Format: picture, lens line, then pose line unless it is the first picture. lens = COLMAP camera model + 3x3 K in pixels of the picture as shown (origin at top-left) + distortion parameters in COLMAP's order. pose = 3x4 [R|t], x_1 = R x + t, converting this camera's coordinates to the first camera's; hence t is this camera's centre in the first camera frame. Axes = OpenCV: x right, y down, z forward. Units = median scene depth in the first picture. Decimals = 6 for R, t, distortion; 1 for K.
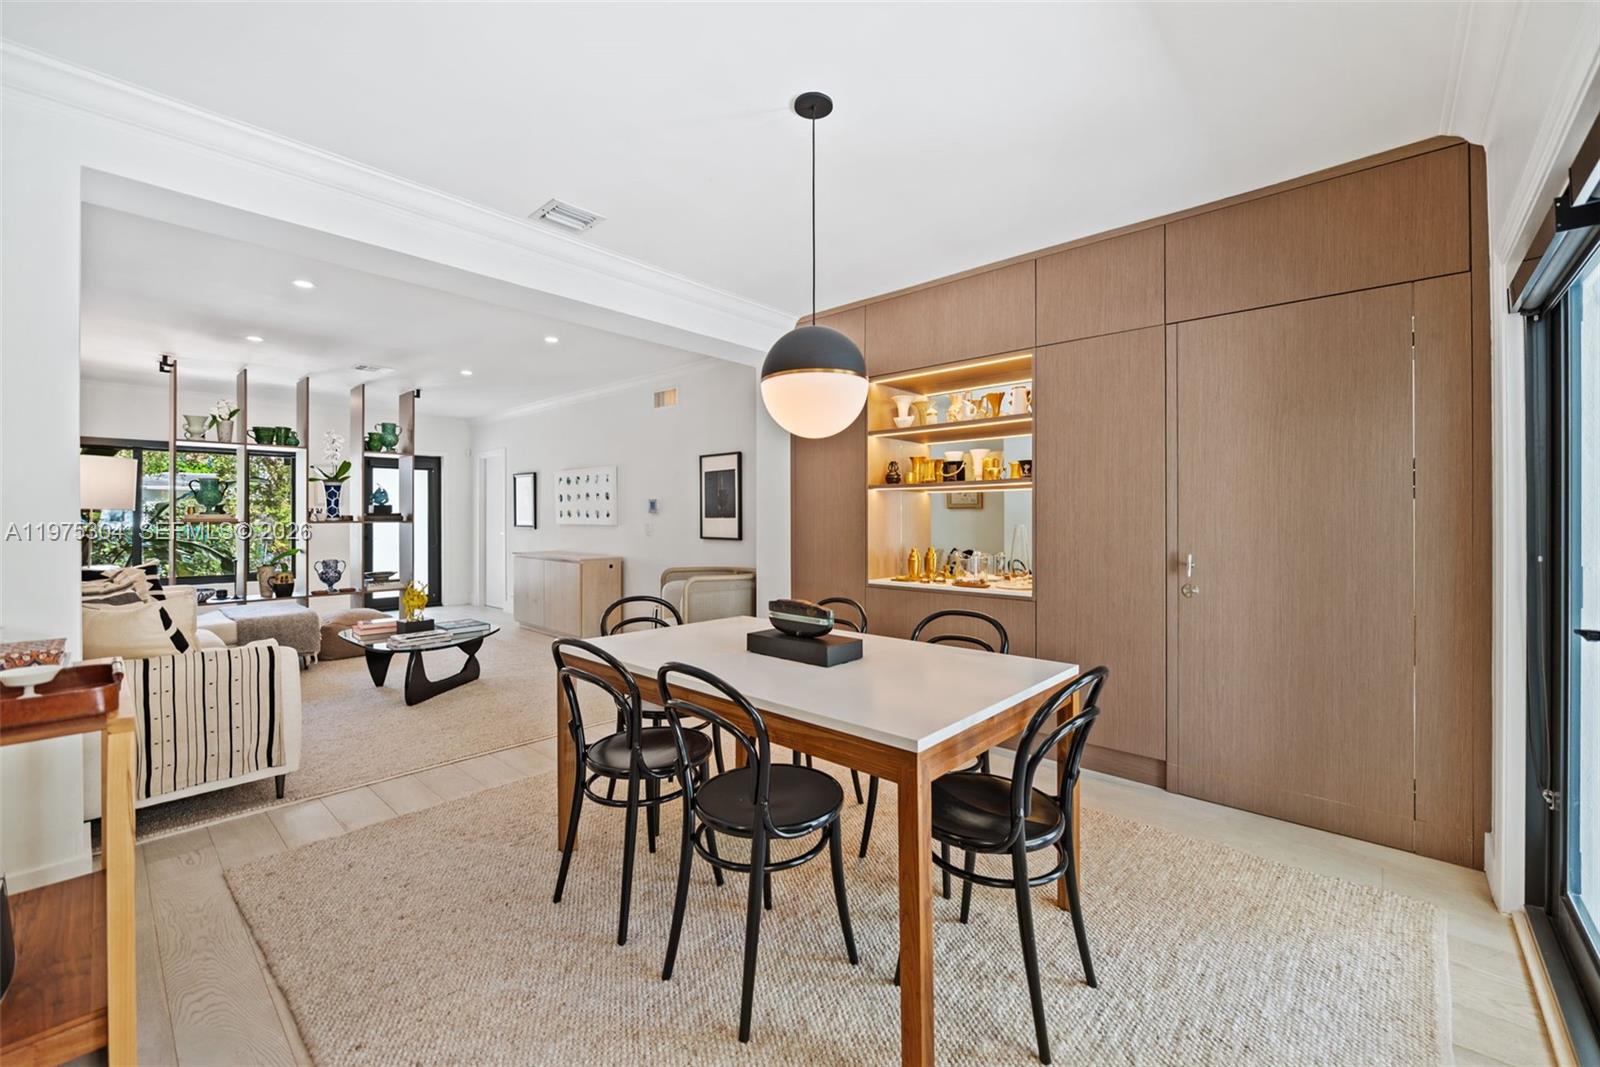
lens RADIAL K [[641.1, 0, 806.8], [0, 641.1, 516.5], [0, 0, 1]] dist [-0.003718, -0.000969]
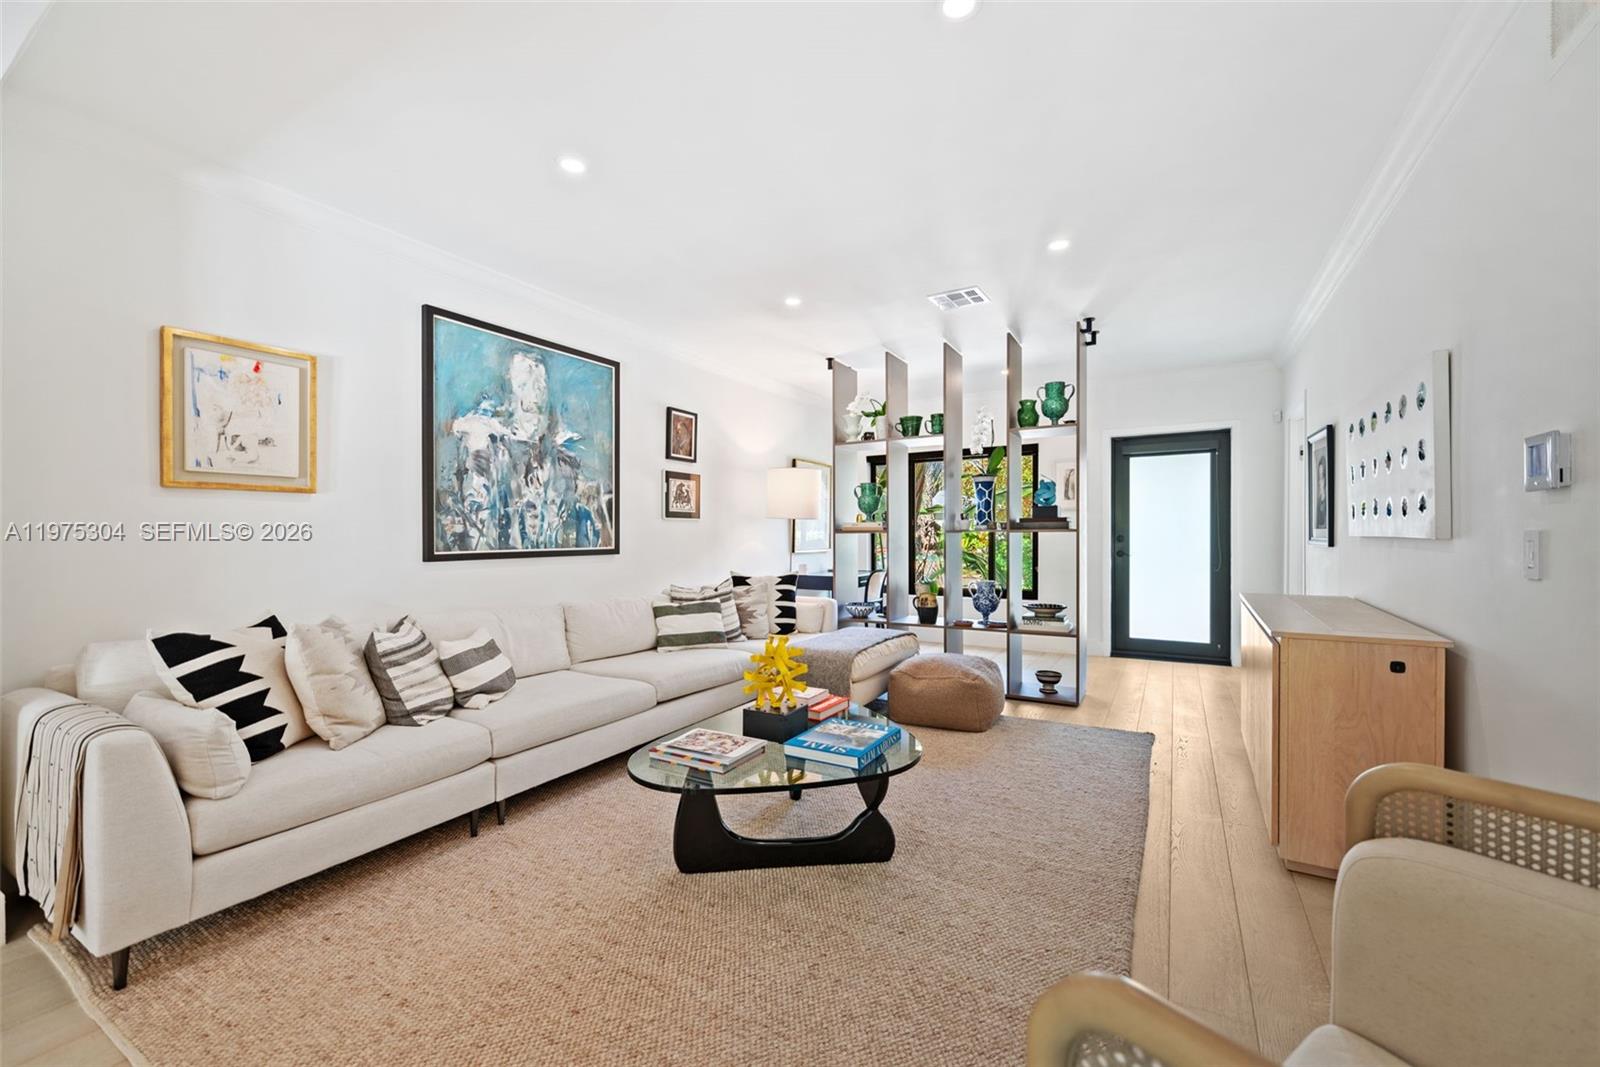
lens RADIAL K [[641.1, 0, 789.5], [0, 641.1, 538.4], [0, 0, 1]] dist [-0.003718, -0.000969]
pose [[0.193762, 0.008696, -0.981010, -0.054559], [0.003484, 0.999948, 0.009552, 0.009831], [0.981042, -0.005269, 0.193722, 0.653711]]
